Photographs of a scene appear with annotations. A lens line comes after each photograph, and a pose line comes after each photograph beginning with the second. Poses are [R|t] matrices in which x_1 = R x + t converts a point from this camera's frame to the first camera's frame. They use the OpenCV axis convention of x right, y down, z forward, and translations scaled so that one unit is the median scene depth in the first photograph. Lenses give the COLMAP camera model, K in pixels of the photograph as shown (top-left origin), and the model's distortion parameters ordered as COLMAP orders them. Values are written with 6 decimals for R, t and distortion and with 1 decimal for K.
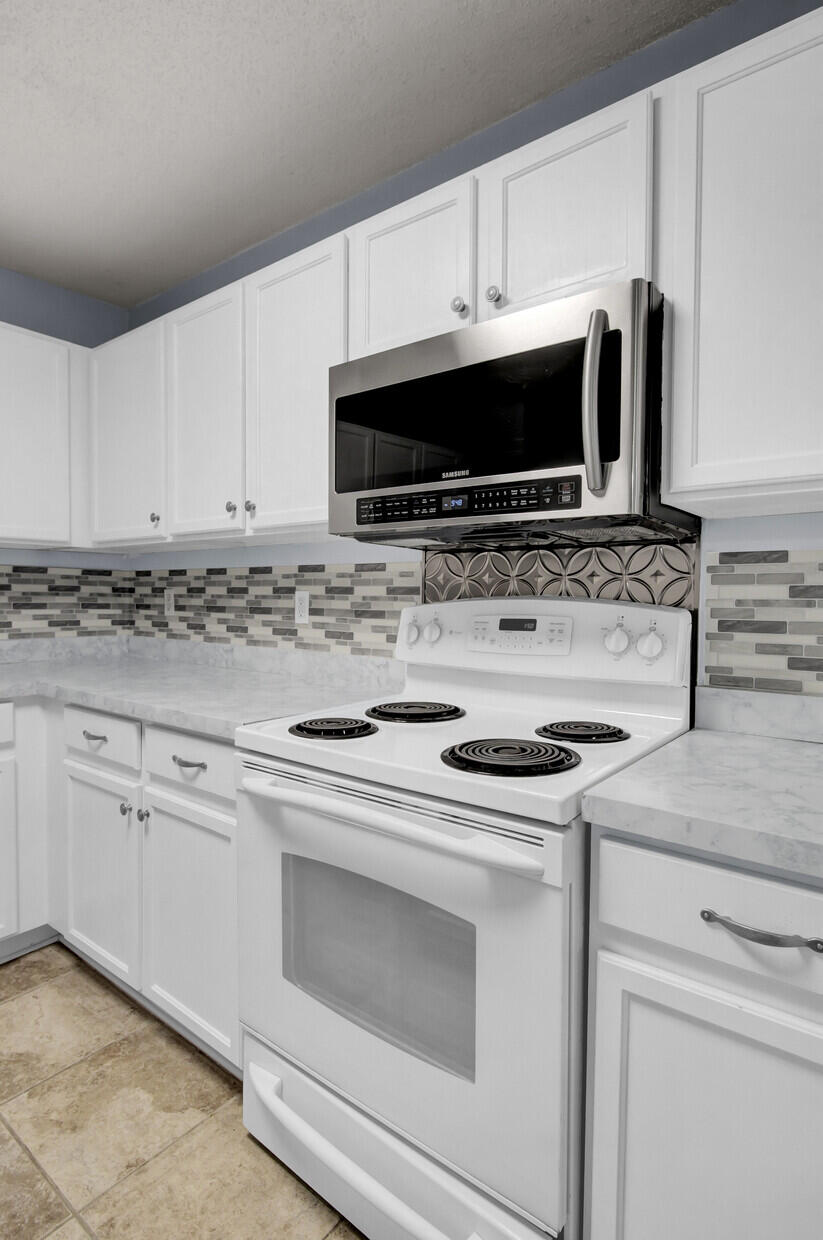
lens RADIAL K [[652.5, 0, 411.3], [0, 652.5, 623.0], [0, 0, 1]] dist [-0.050849, -0.000413]
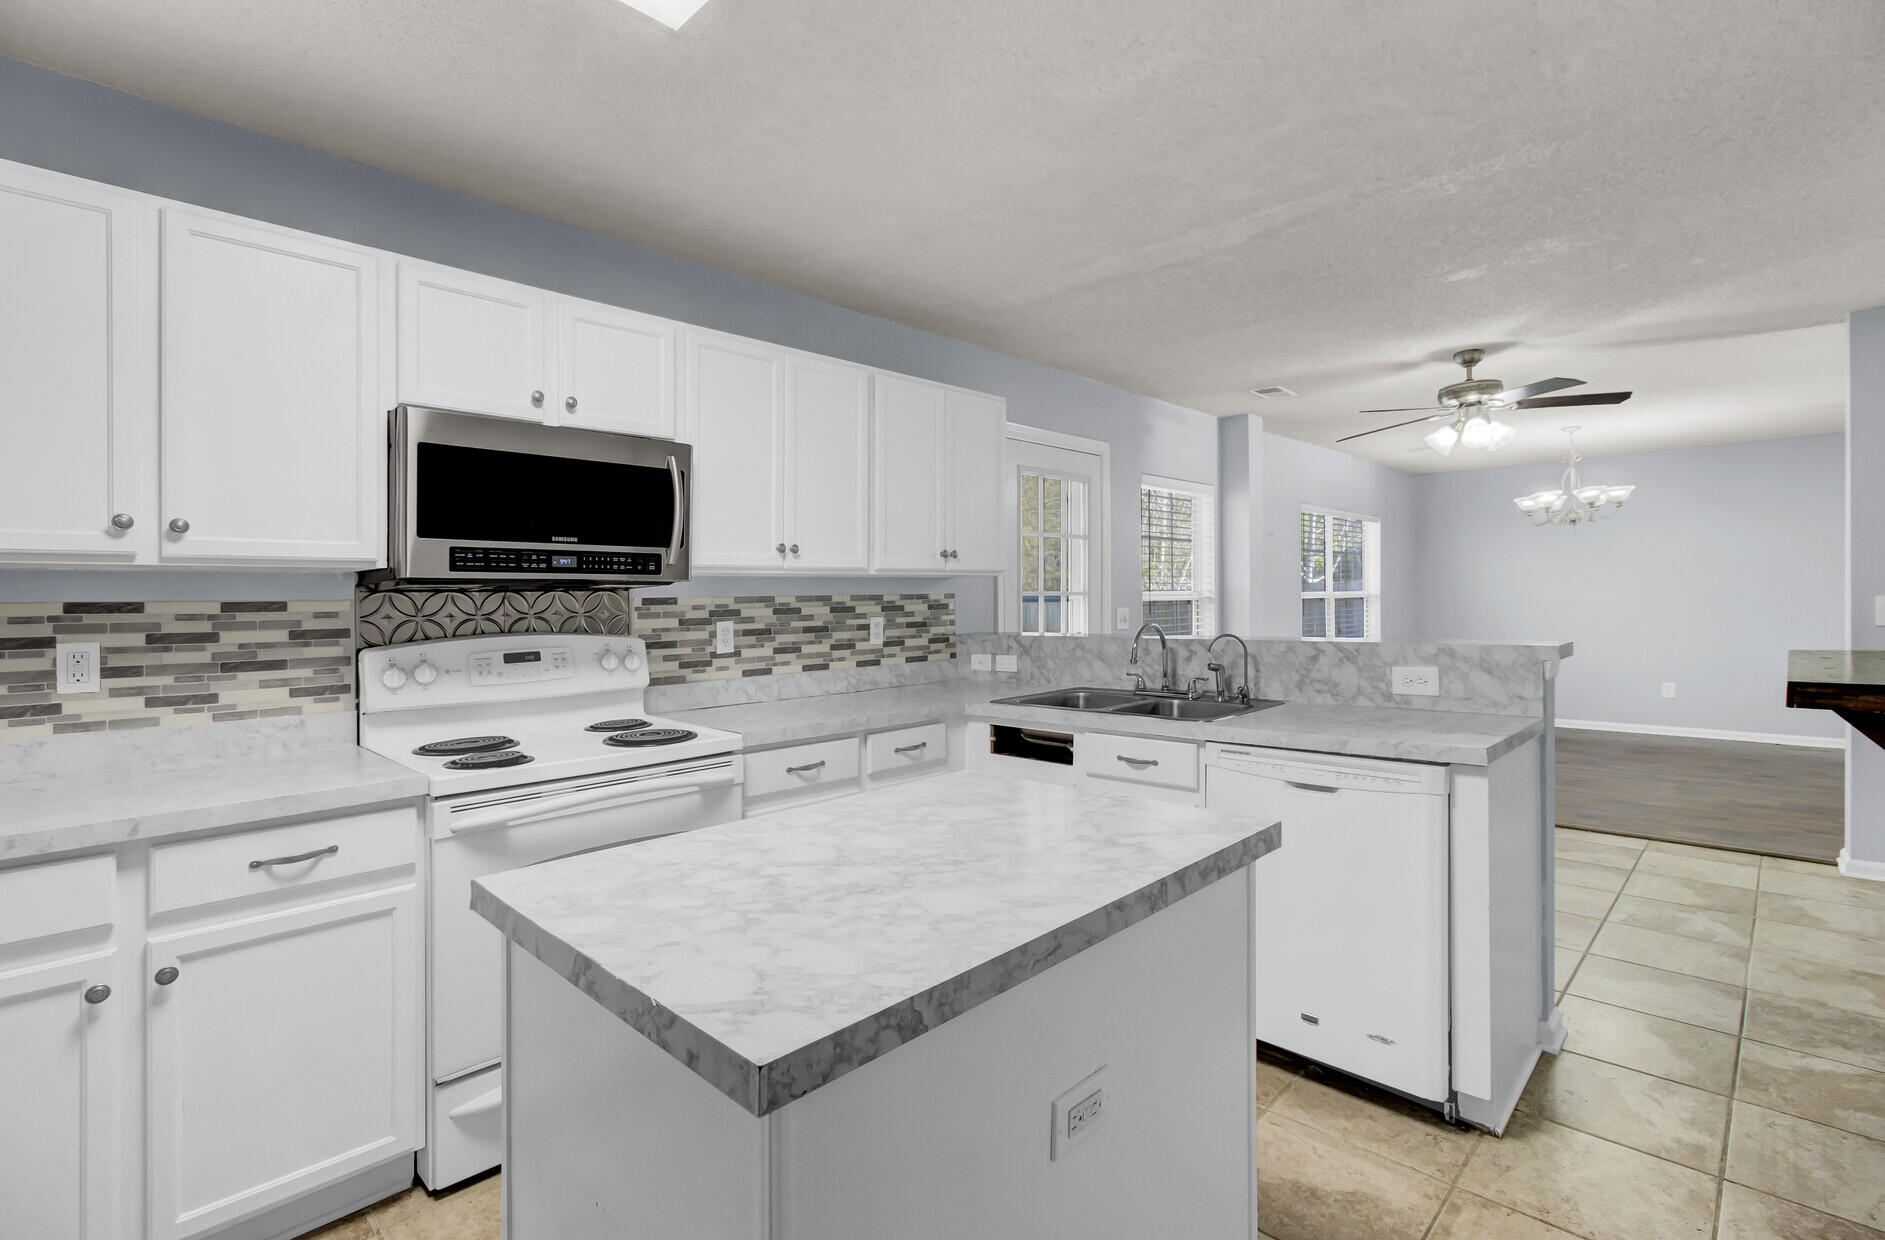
lens RADIAL K [[865.8, 0, 943.3], [0, 865.8, 608.7], [0, 0, 1]] dist [0.002811, 0.000423]
pose [[0.095745, -0.012540, 0.995327, -1.333746], [0.064441, 0.997901, 0.006374, -0.046147], [-0.993318, 0.063530, 0.096352, 0.082505]]
